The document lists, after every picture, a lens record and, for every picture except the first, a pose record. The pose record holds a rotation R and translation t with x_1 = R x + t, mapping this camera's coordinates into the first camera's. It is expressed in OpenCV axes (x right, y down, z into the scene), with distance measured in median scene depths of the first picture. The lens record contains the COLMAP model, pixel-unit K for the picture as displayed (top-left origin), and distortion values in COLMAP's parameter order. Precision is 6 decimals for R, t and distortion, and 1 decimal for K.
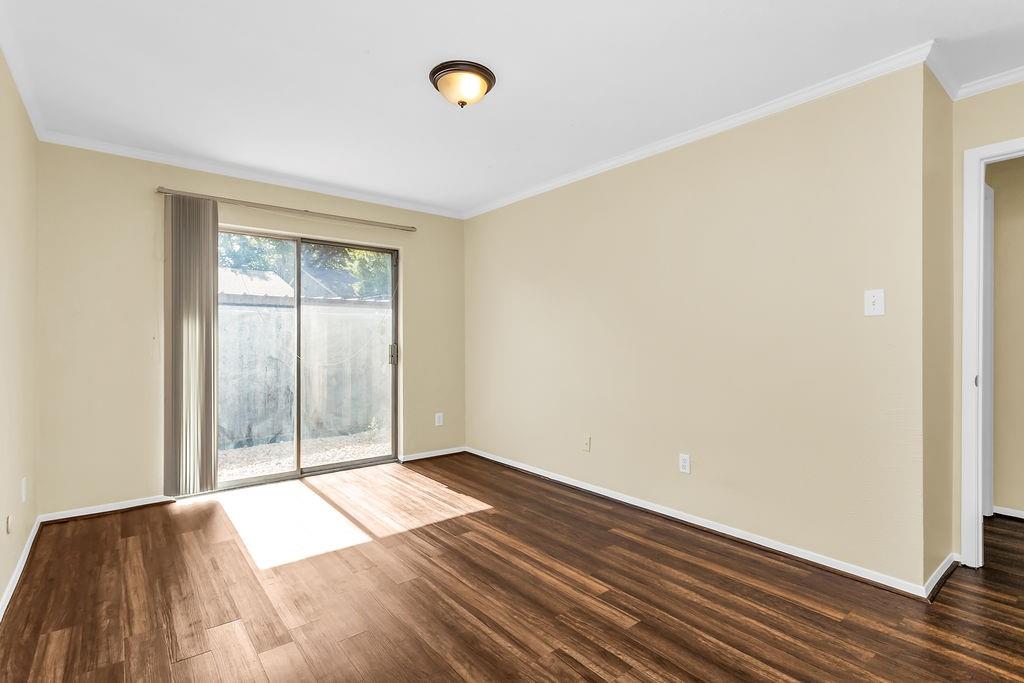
lens RADIAL K [[496.6, 0, 508.8], [0, 496.6, 338.6], [0, 0, 1]] dist [0.000166, 0.000665]
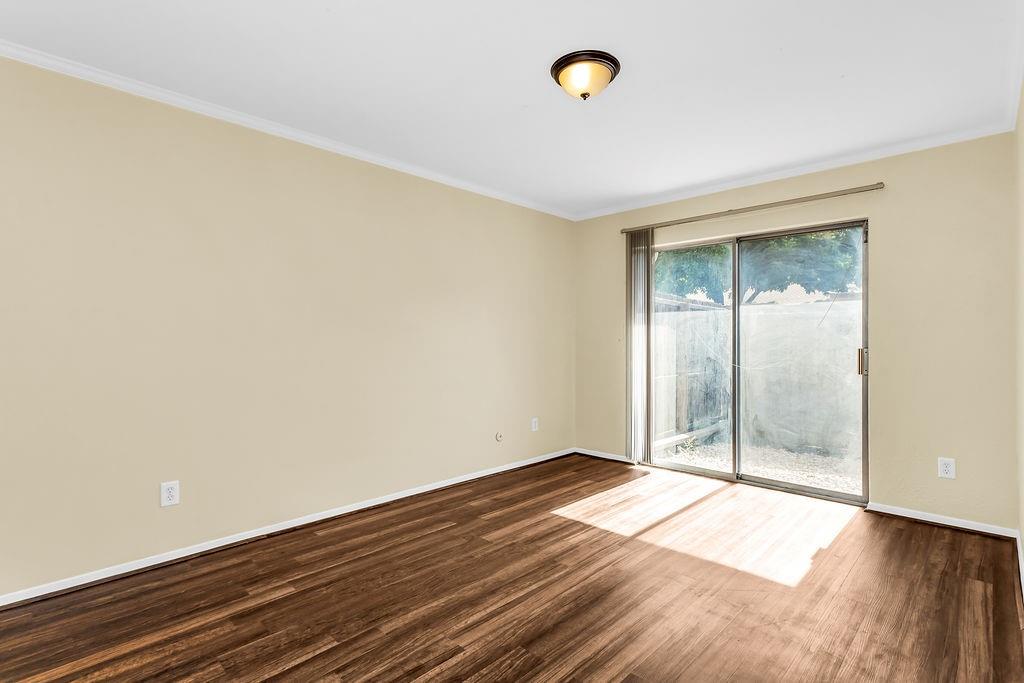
lens RADIAL K [[496.6, 0, 508.8], [0, 496.6, 338.6], [0, 0, 1]] dist [0.000166, 0.000665]
pose [[0.117236, -0.005496, -0.993089, 0.522052], [0.000085, 0.999985, -0.005524, 0.001985], [0.993104, 0.000563, 0.117235, 0.458261]]
